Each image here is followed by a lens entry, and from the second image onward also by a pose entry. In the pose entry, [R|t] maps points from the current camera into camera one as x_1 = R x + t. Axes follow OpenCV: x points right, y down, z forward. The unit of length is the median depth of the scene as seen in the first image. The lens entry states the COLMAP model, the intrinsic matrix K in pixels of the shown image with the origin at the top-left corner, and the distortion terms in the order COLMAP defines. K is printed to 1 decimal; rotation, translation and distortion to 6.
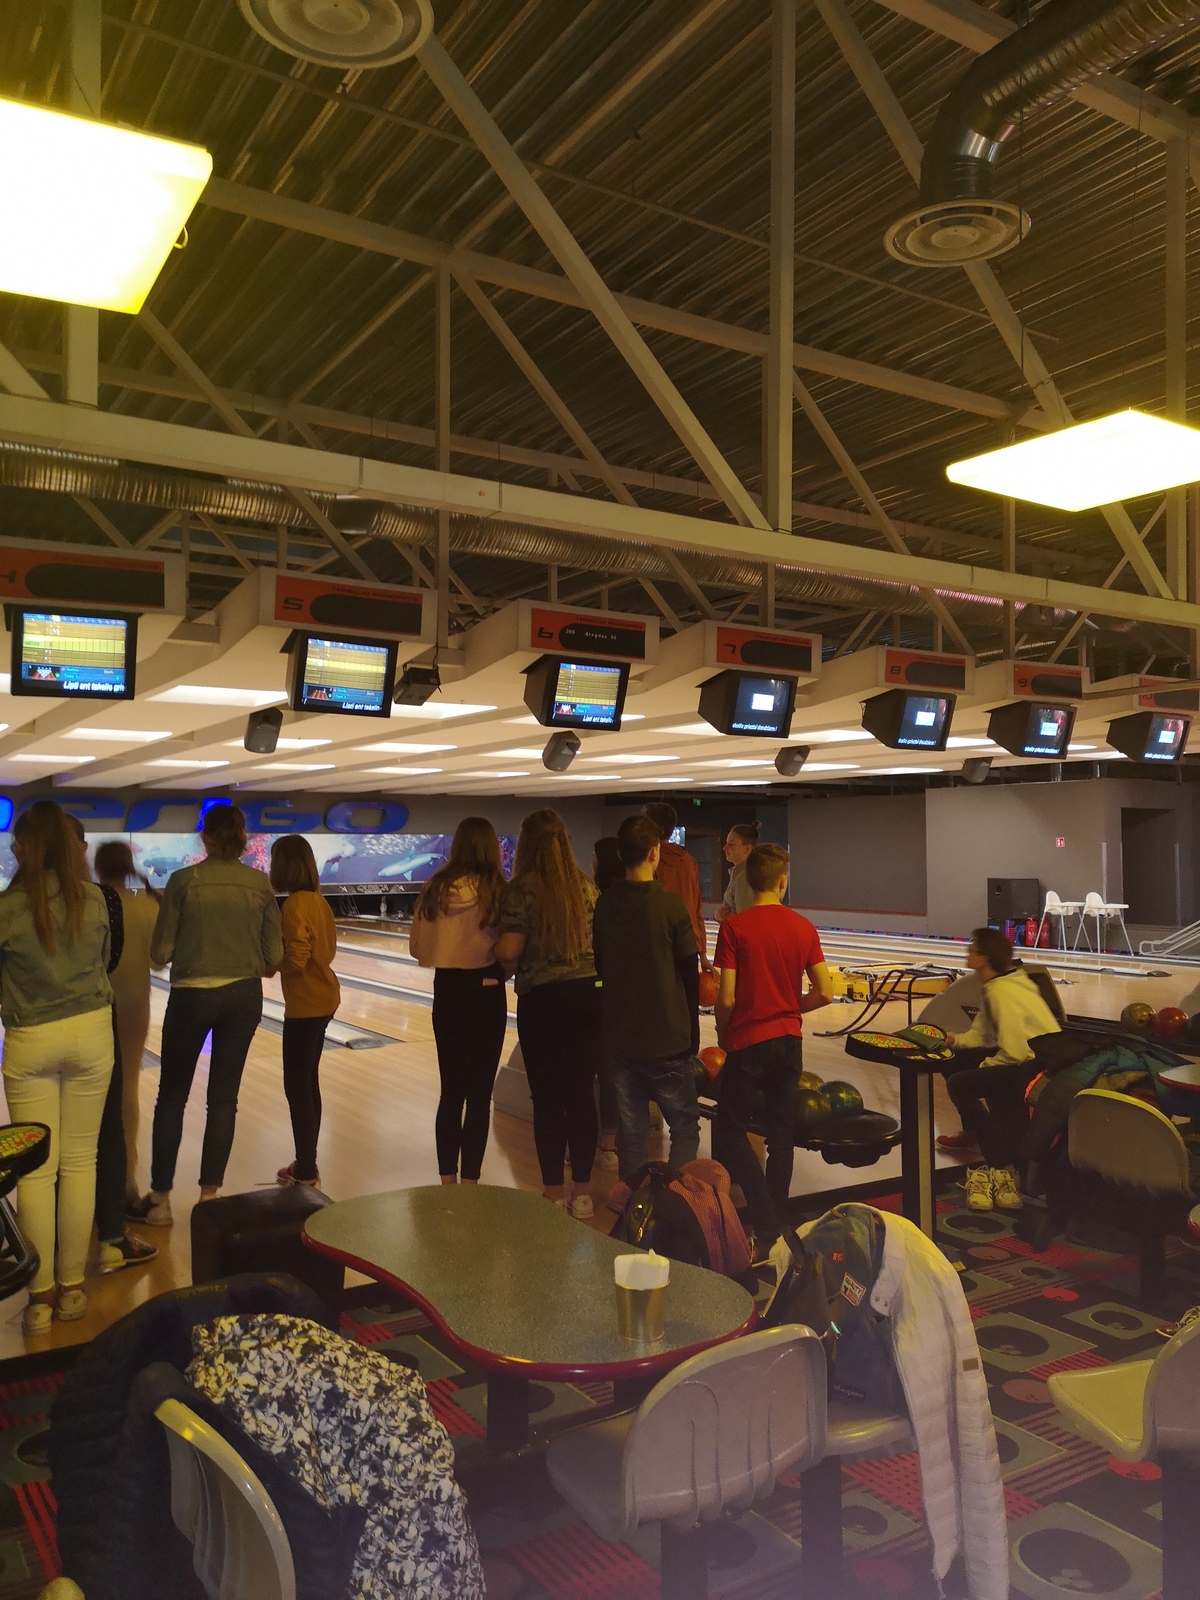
lens RADIAL K [[1238.5, 0, 593.9], [0, 1238.5, 800.1], [0, 0, 1]] dist [0.060815, -0.058654]
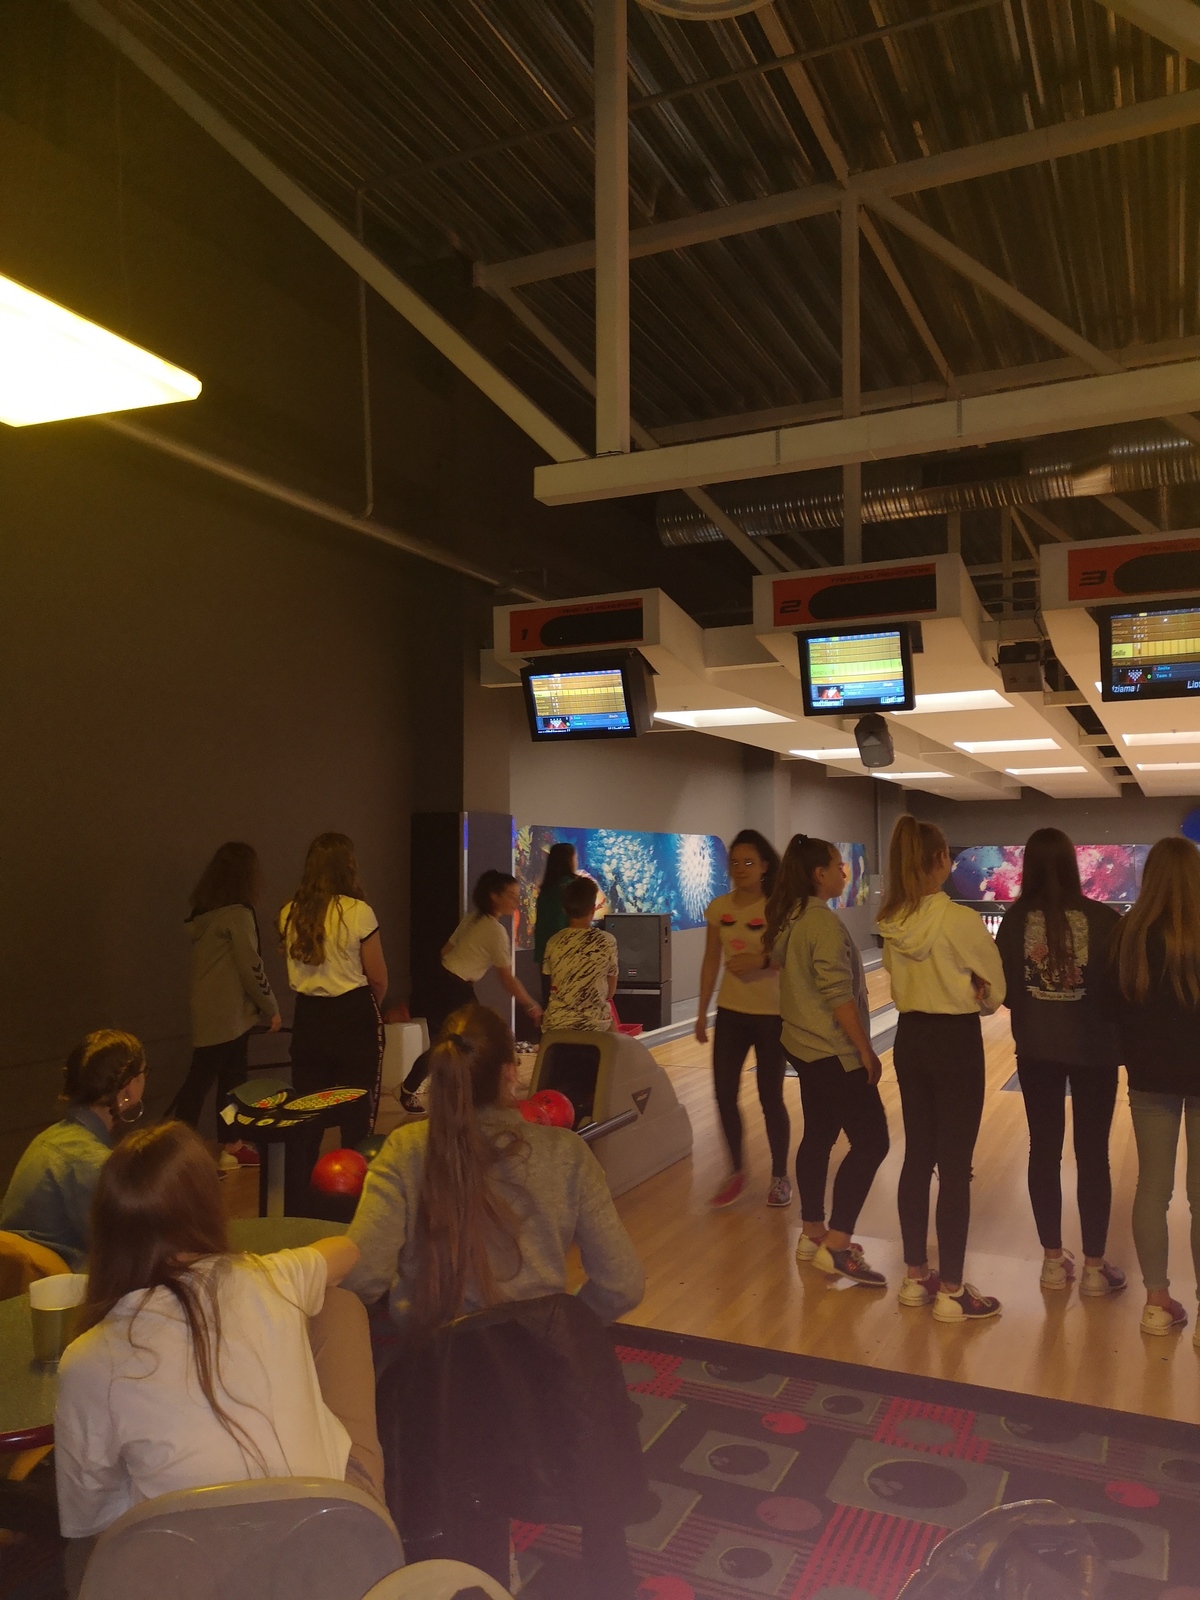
lens RADIAL K [[1238.5, 0, 593.9], [0, 1238.5, 800.1], [0, 0, 1]] dist [0.060815, -0.058654]
pose [[0.534136, -0.028989, -0.844901, 0.484045], [0.029207, 0.999448, -0.015827, 0.004512], [0.844894, -0.016224, 0.534688, 0.347559]]
